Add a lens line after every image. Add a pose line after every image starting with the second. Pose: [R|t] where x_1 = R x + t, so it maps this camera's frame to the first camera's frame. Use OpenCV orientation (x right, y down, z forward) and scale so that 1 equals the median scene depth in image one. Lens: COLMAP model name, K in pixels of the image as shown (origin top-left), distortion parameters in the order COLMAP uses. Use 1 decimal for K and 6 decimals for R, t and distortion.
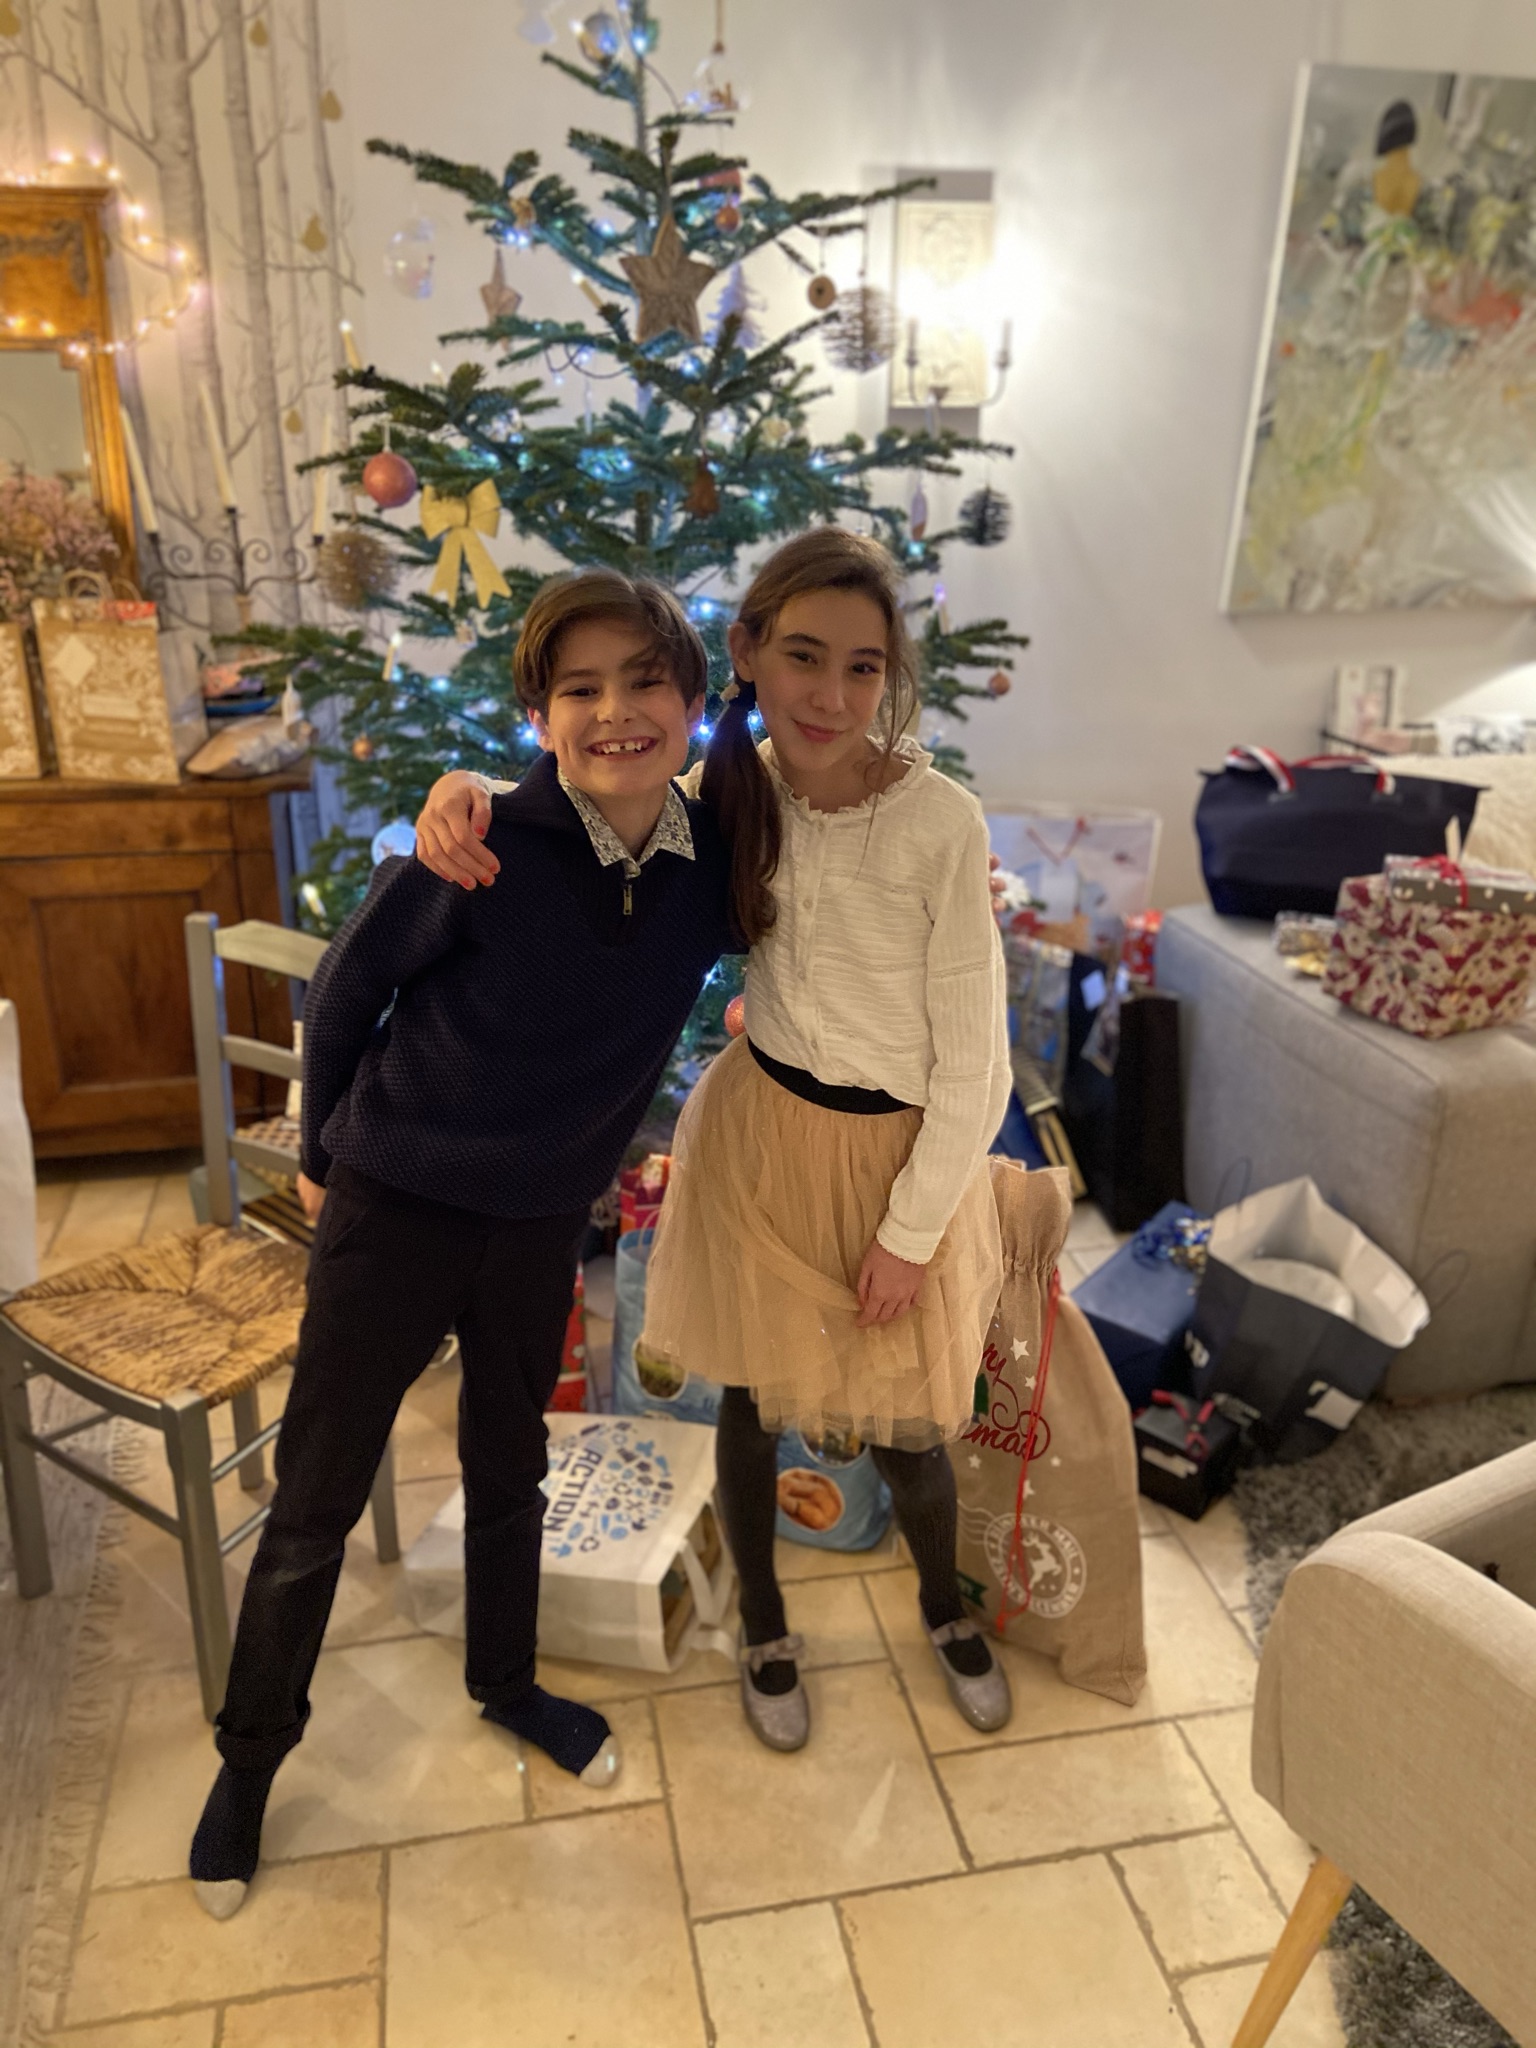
lens RADIAL K [[1531.7, 0, 778.4], [0, 1531.7, 1029.4], [0, 0, 1]] dist [0.106277, -0.133845]
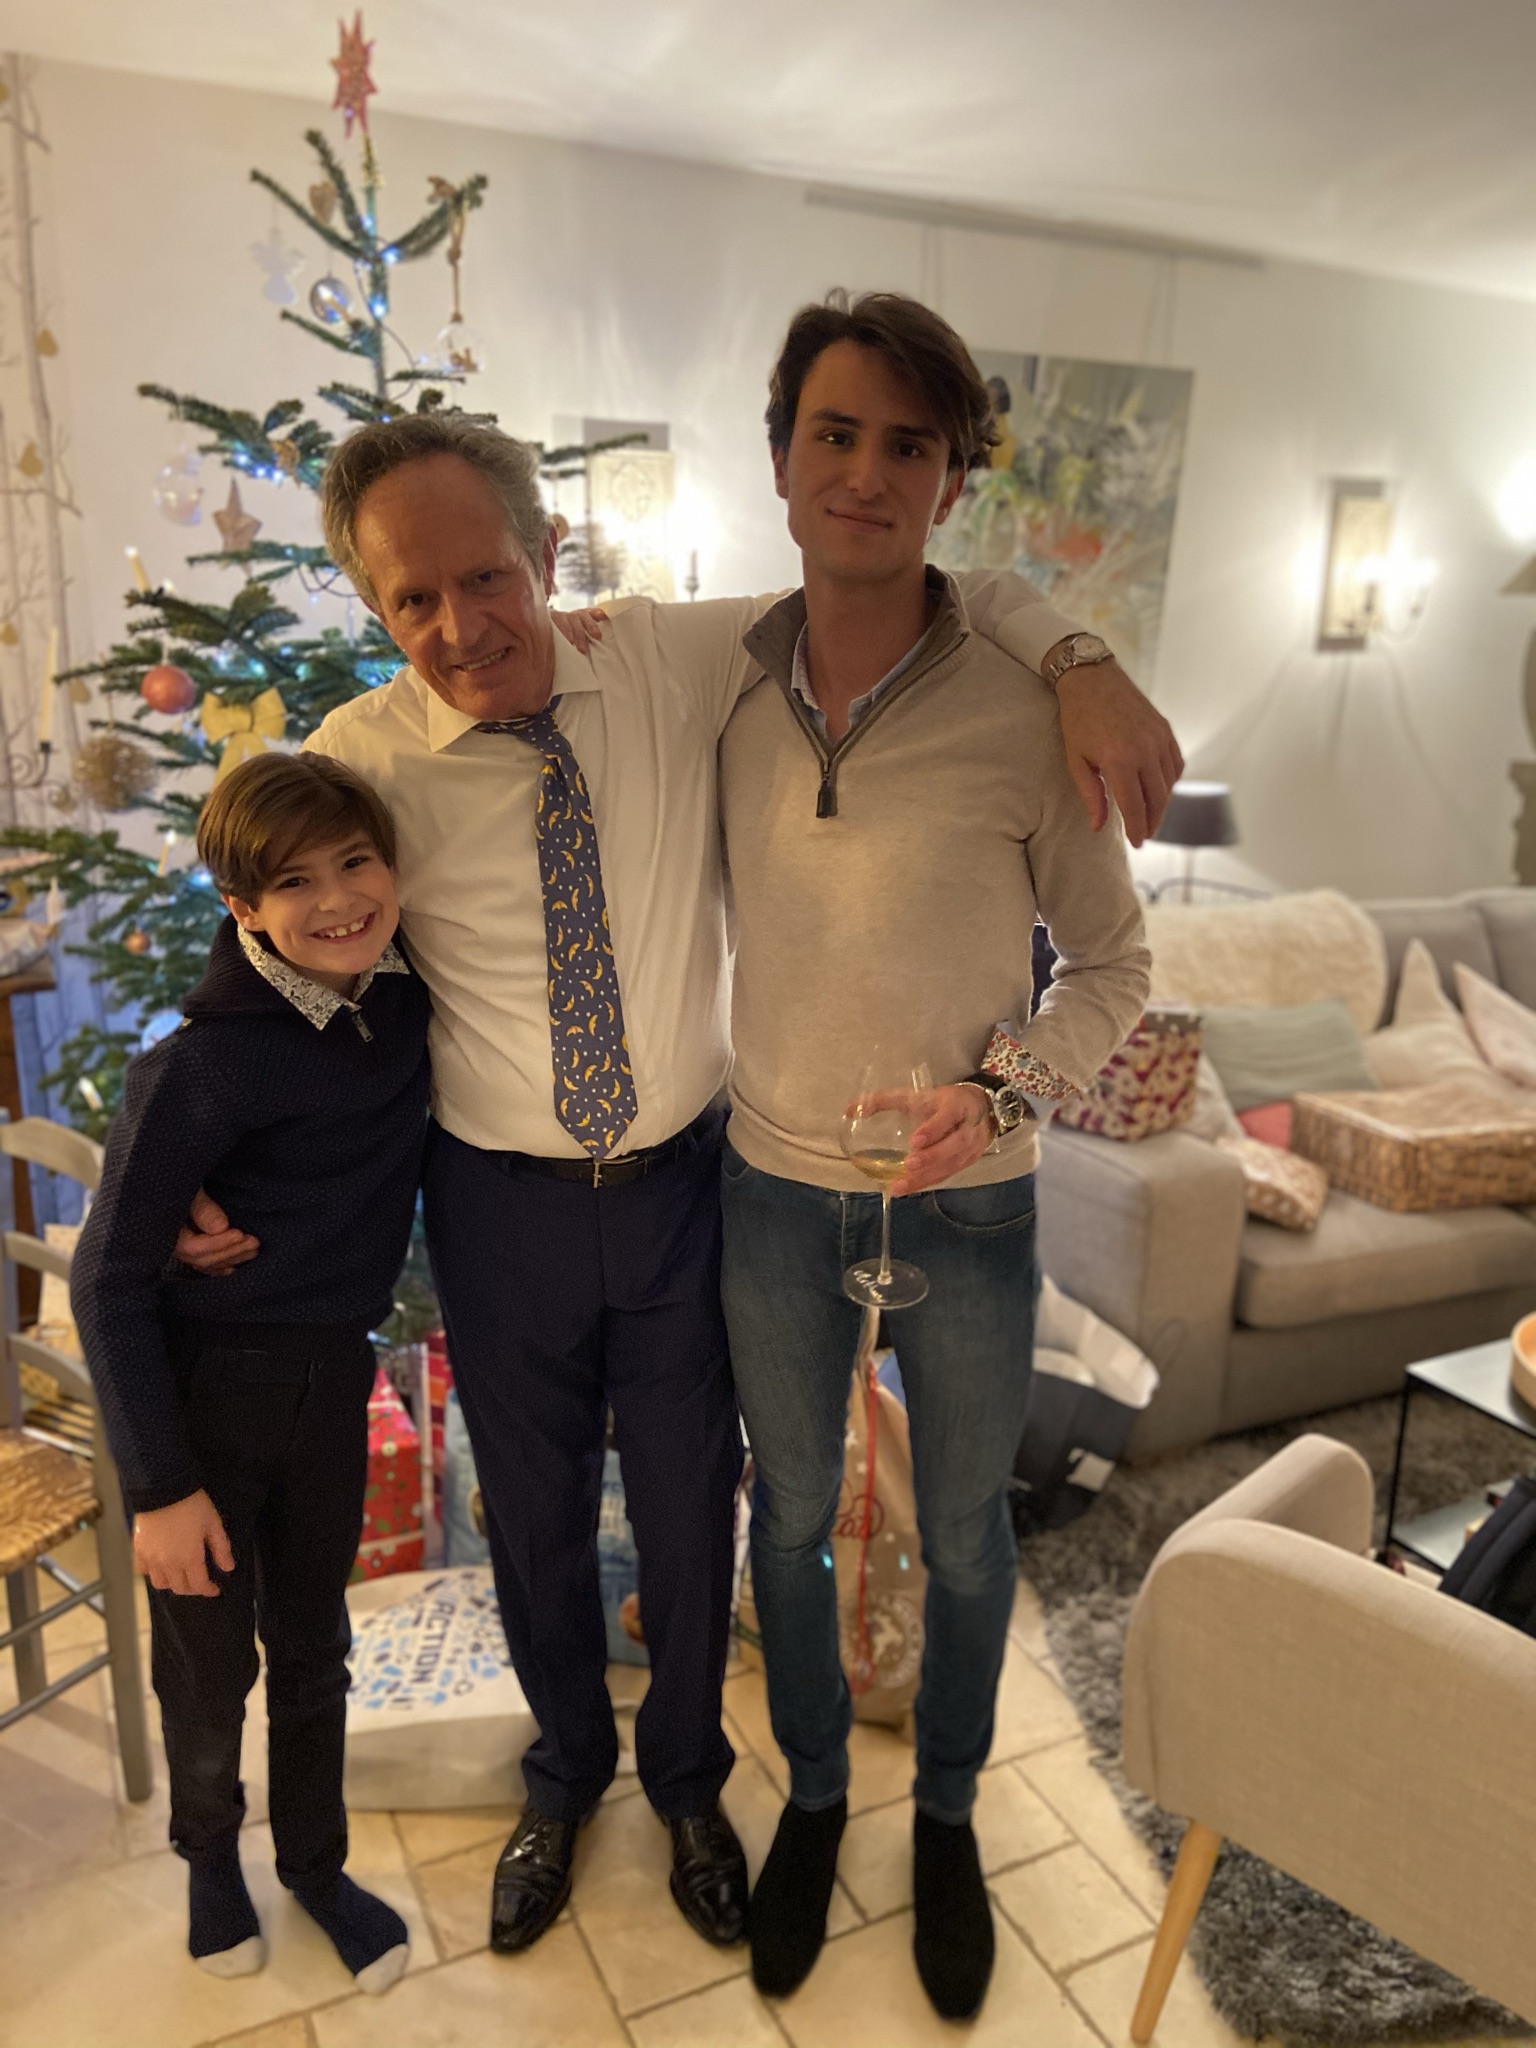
lens RADIAL K [[1531.7, 0, 773.6], [0, 1531.7, 1044.3], [0, 0, 1]] dist [0.106277, -0.133845]
pose [[0.969618, -0.063249, 0.236307, -0.099334], [0.088857, 0.991079, -0.099332, 0.021296], [-0.227917, 0.117312, 0.966588, -0.069099]]
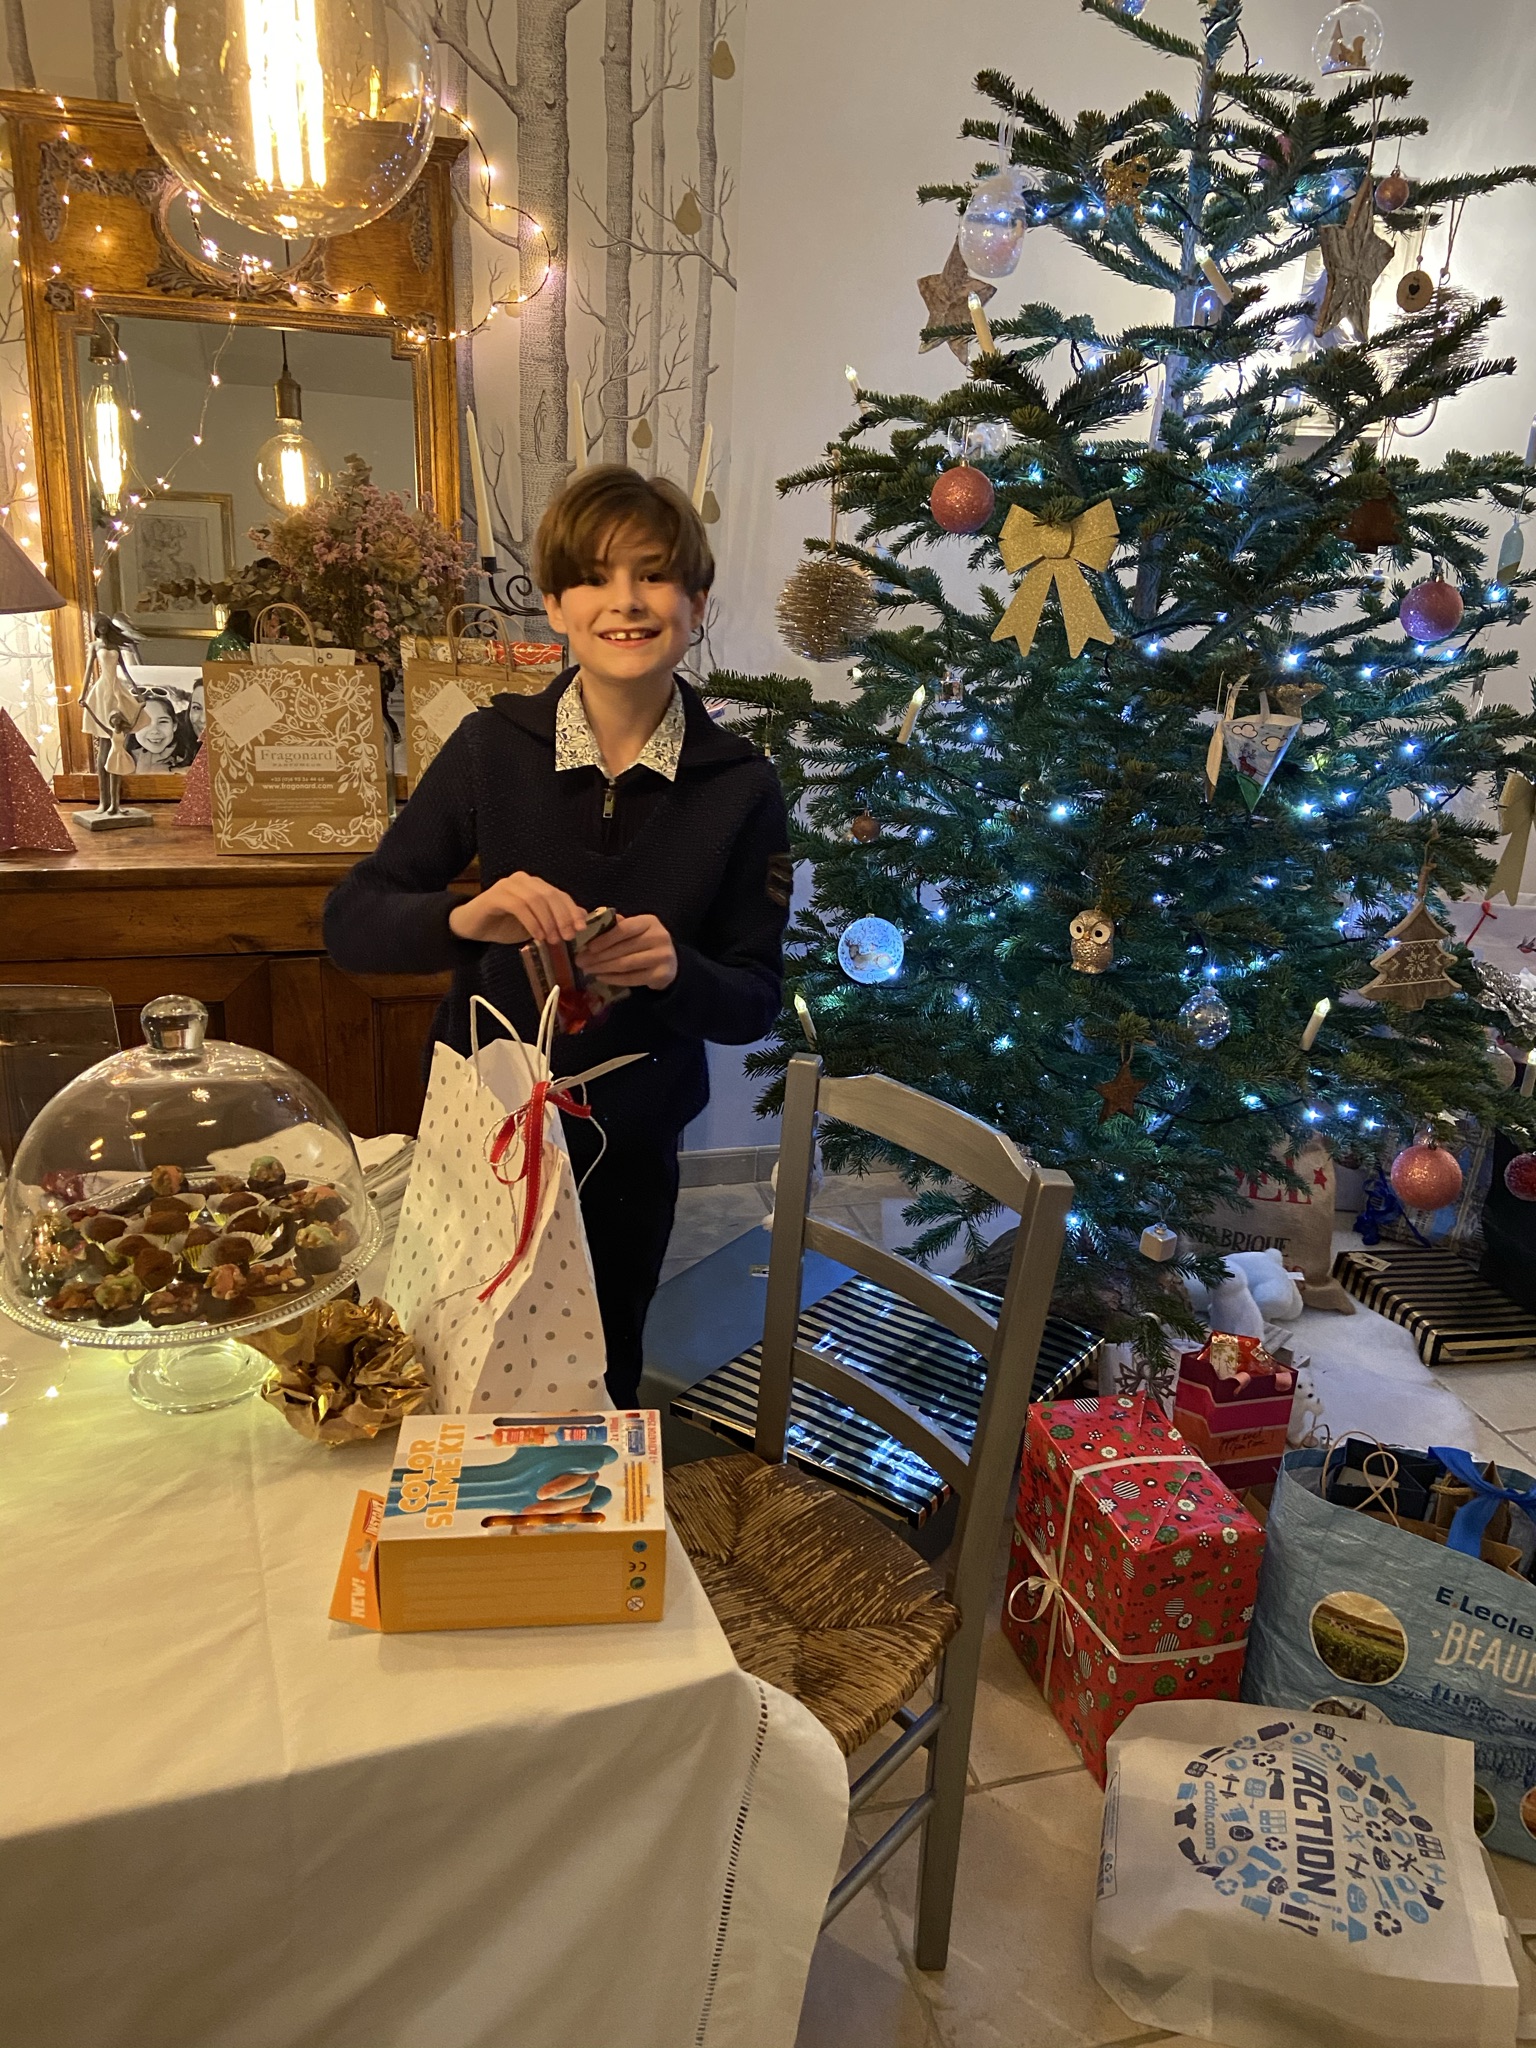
lens RADIAL K [[1531.7, 0, 776.5], [0, 1531.7, 1026.9], [0, 0, 1]] dist [0.106277, -0.133845]
pose [[0.997800, 0.011801, 0.065233, -0.331478], [-0.010032, 0.999575, -0.027368, -0.050237], [-0.065528, 0.026654, 0.997495, 0.183886]]
